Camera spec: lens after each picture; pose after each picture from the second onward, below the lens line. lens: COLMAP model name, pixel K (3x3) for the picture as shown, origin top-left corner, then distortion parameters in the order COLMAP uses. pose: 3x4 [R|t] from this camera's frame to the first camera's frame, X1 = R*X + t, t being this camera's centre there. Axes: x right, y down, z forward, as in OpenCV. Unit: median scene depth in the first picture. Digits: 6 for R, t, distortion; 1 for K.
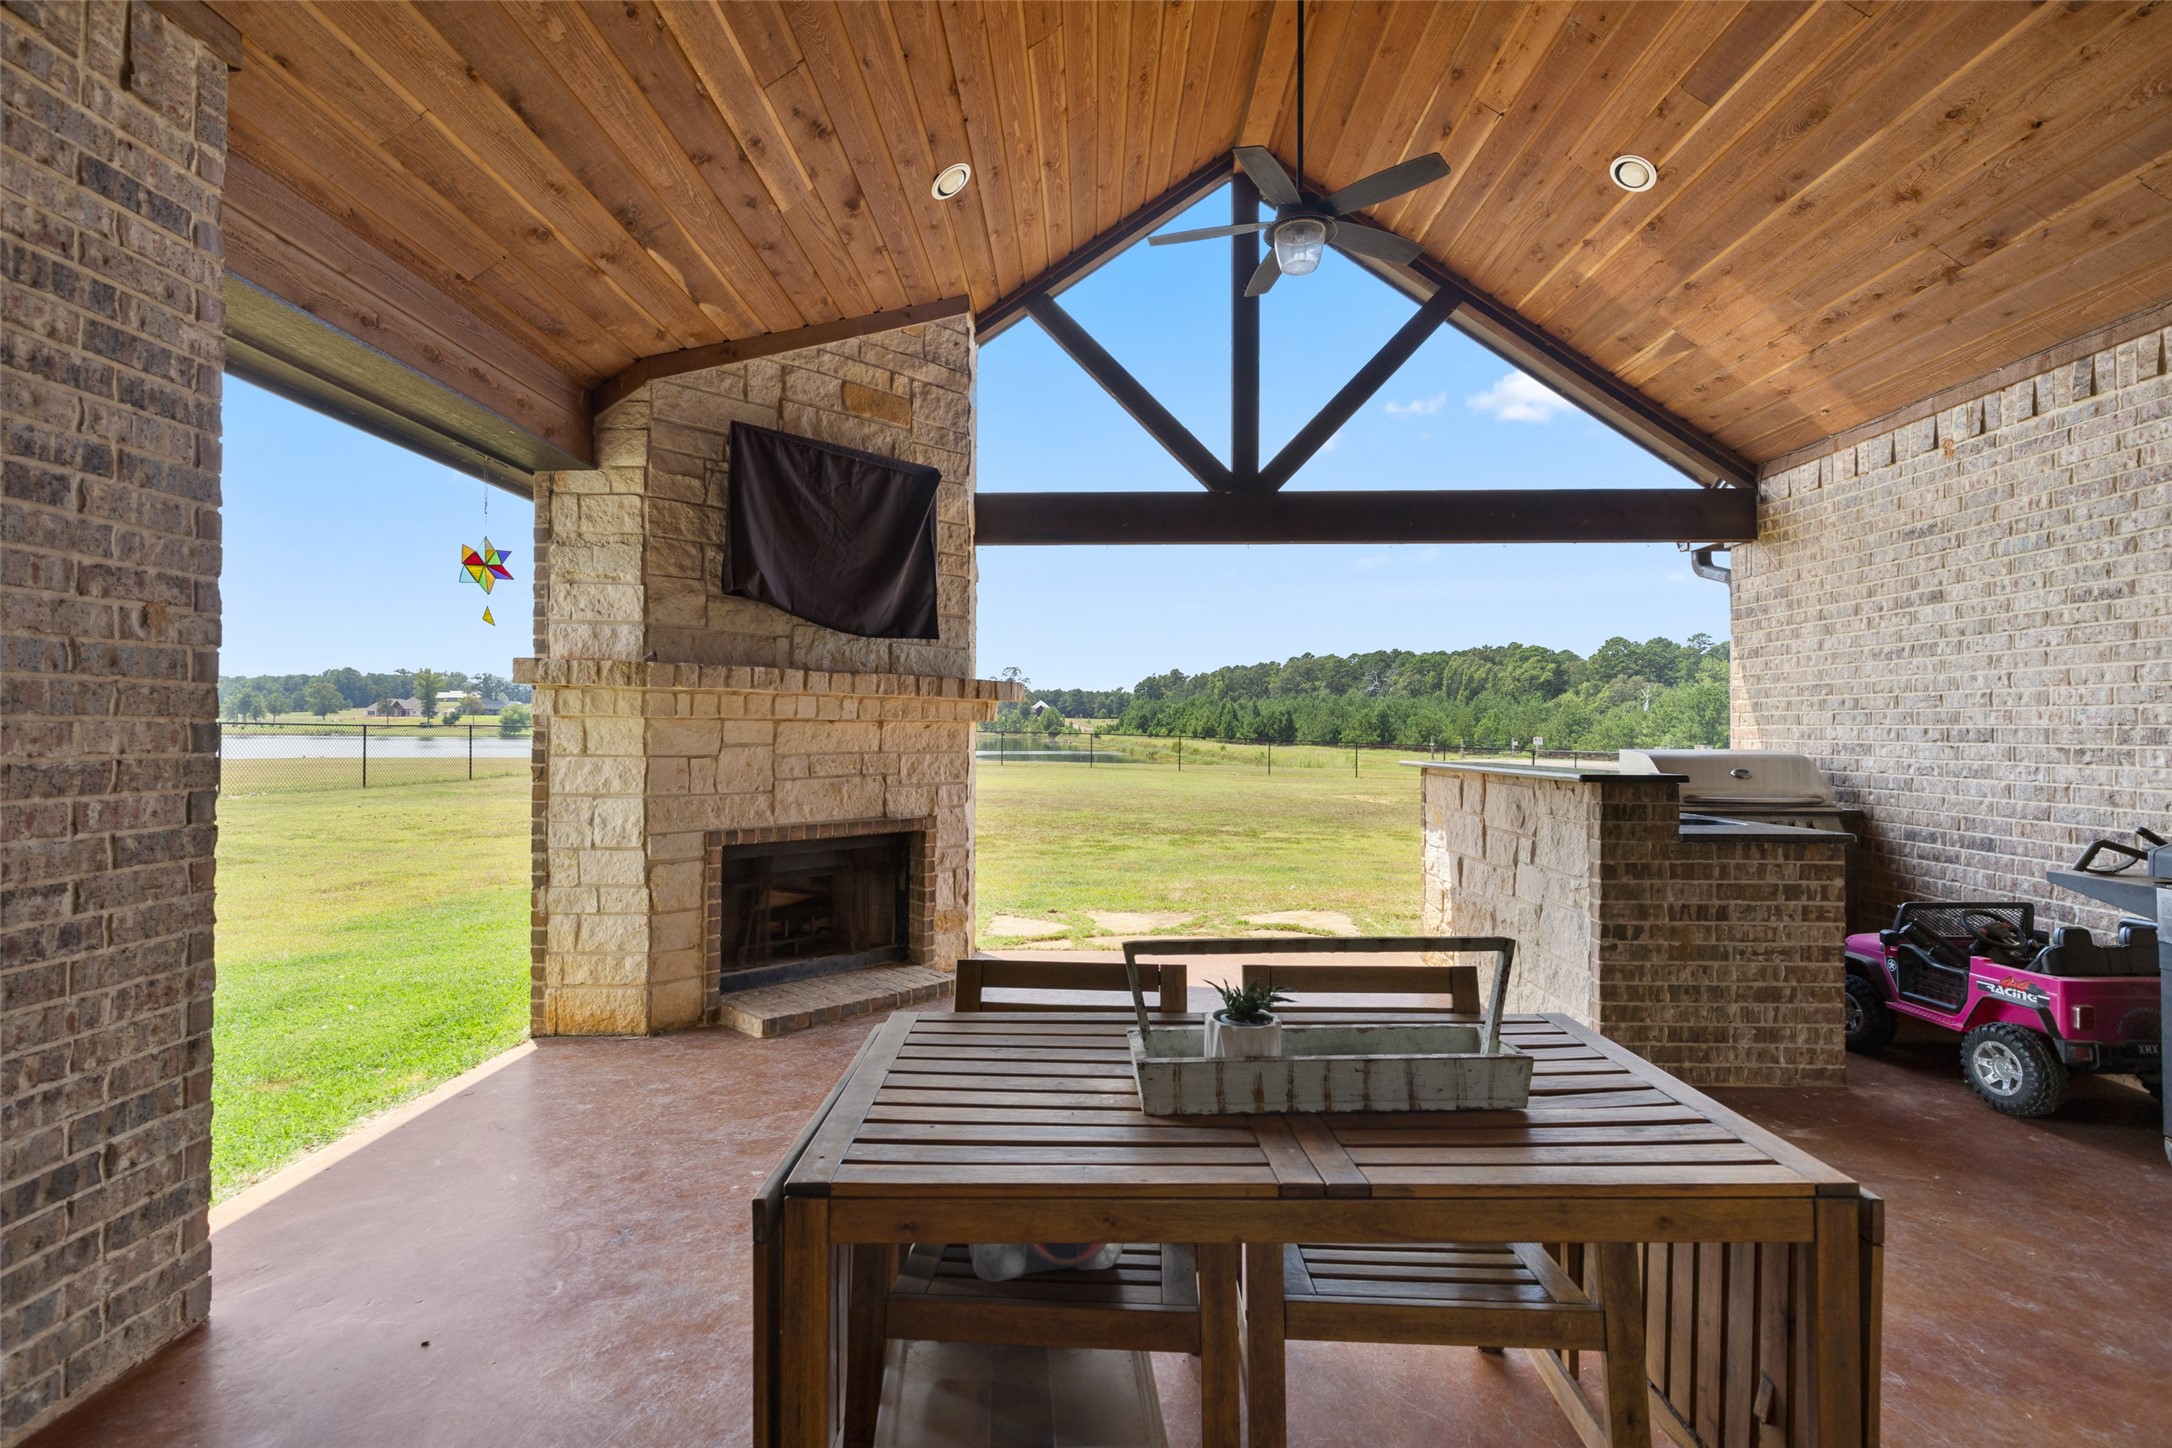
lens RADIAL K [[977.8, 0, 1078.3], [0, 977.8, 720.4], [0, 0, 1]] dist [0.011109, -0.002780]
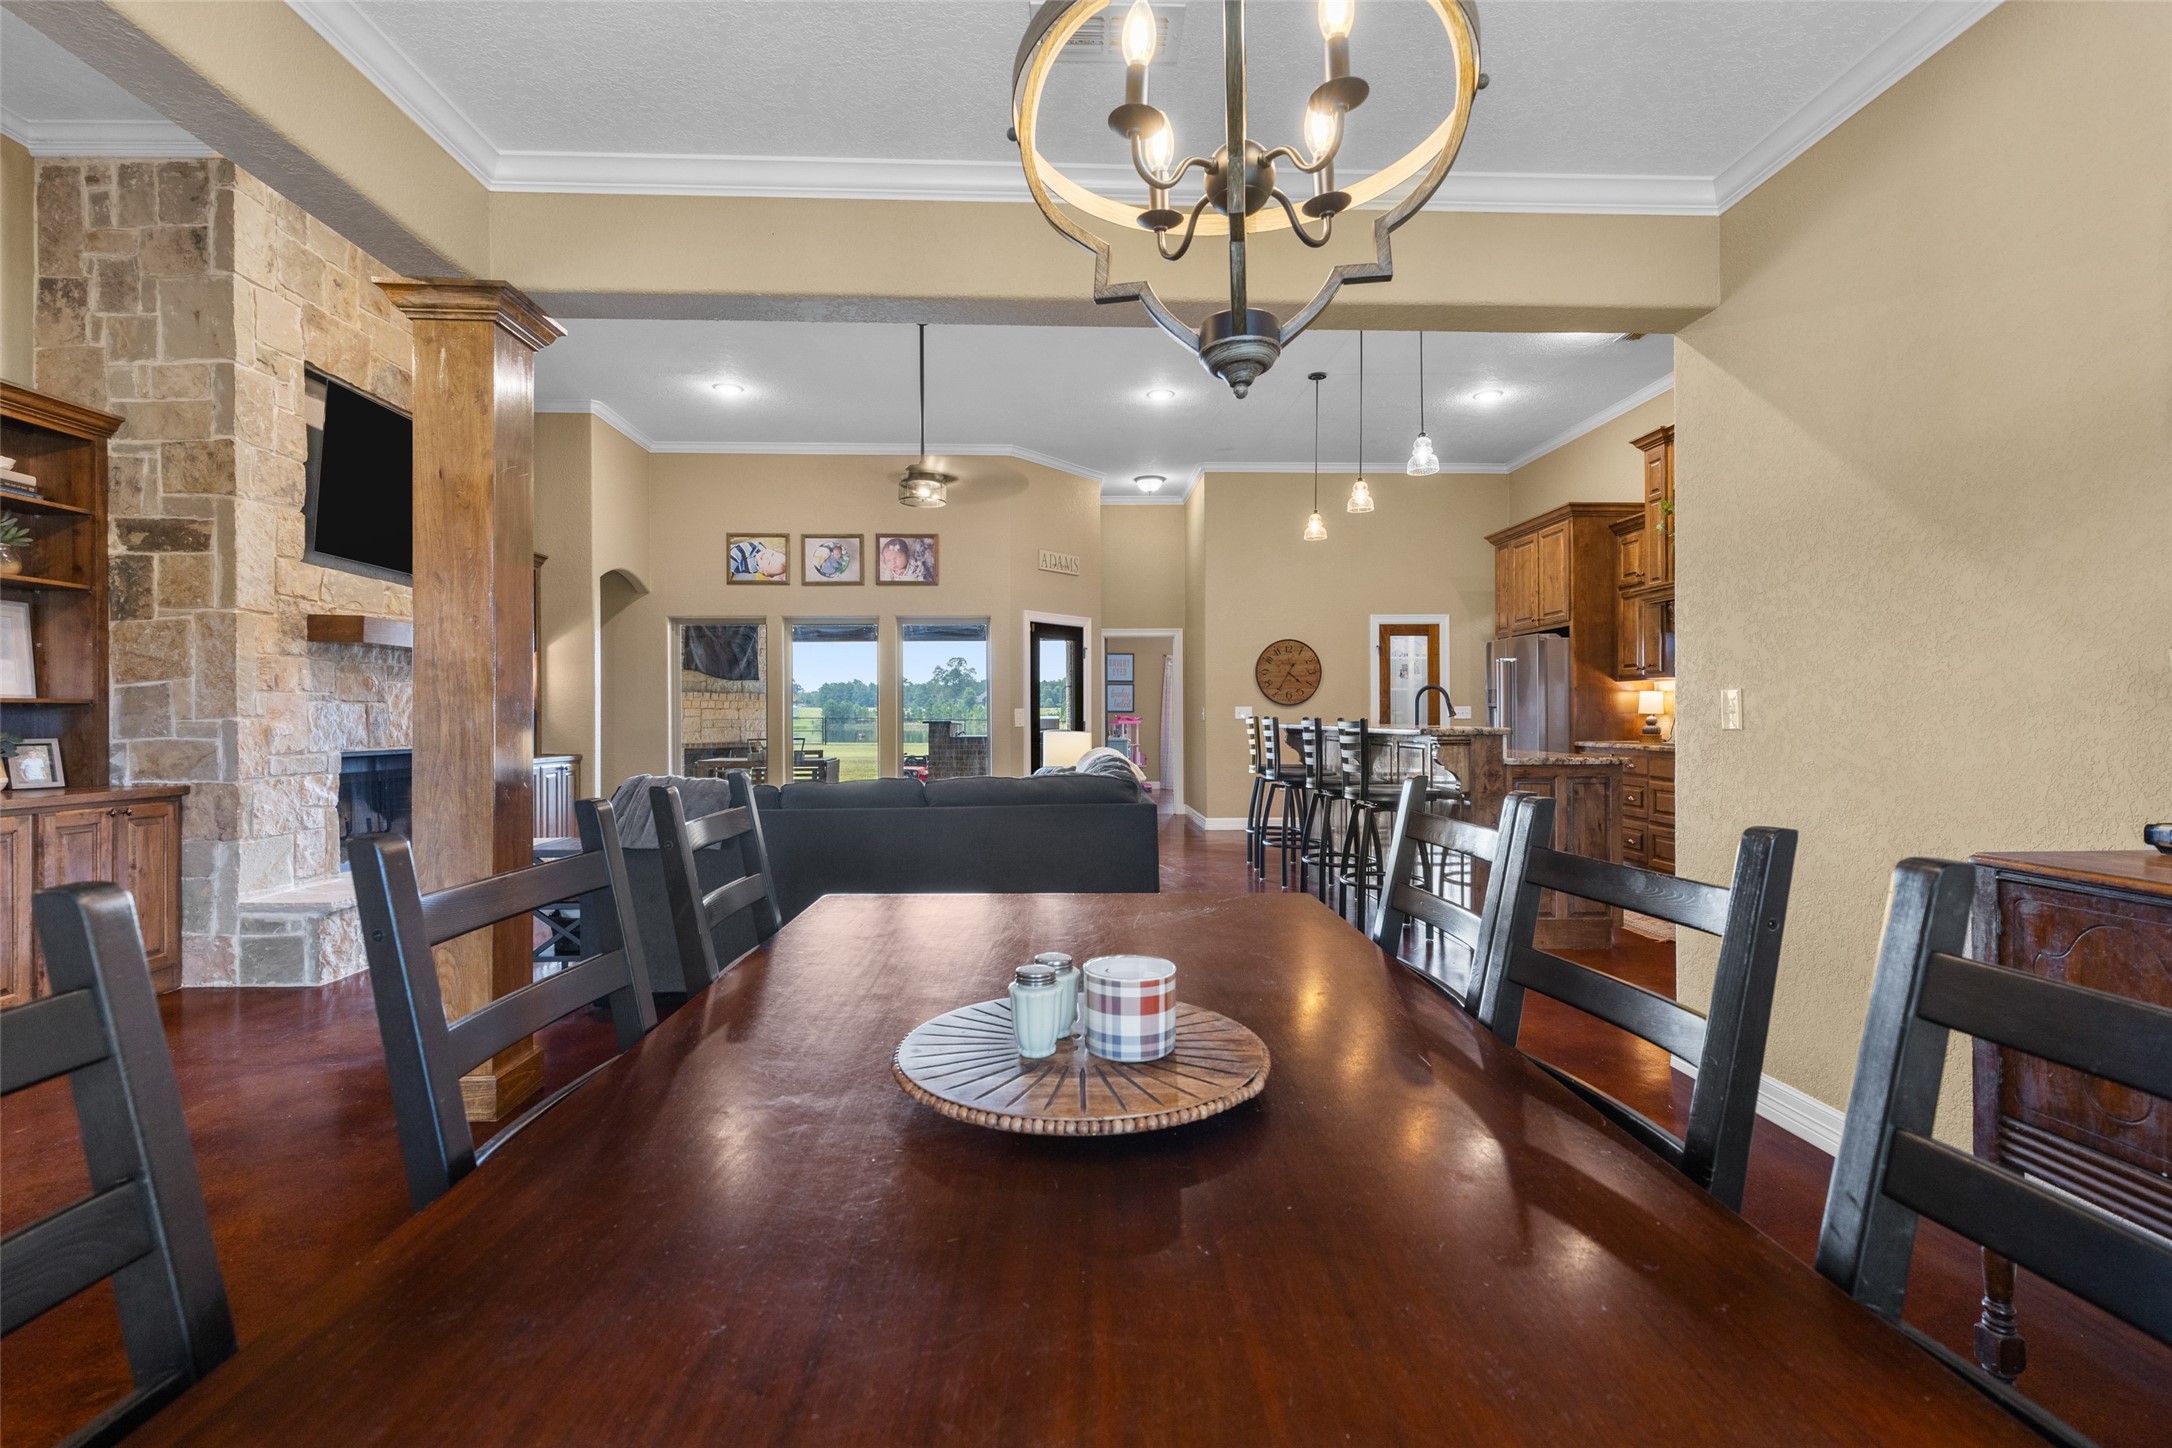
lens RADIAL K [[977.8, 0, 1078.1], [0, 977.8, 711.3], [0, 0, 1]] dist [0.011109, -0.002780]
pose [[0.998856, -0.010270, 0.046710, 0.798369], [0.010158, 0.999945, 0.002628, 0.012779], [-0.046734, -0.002151, 0.998905, -2.327753]]
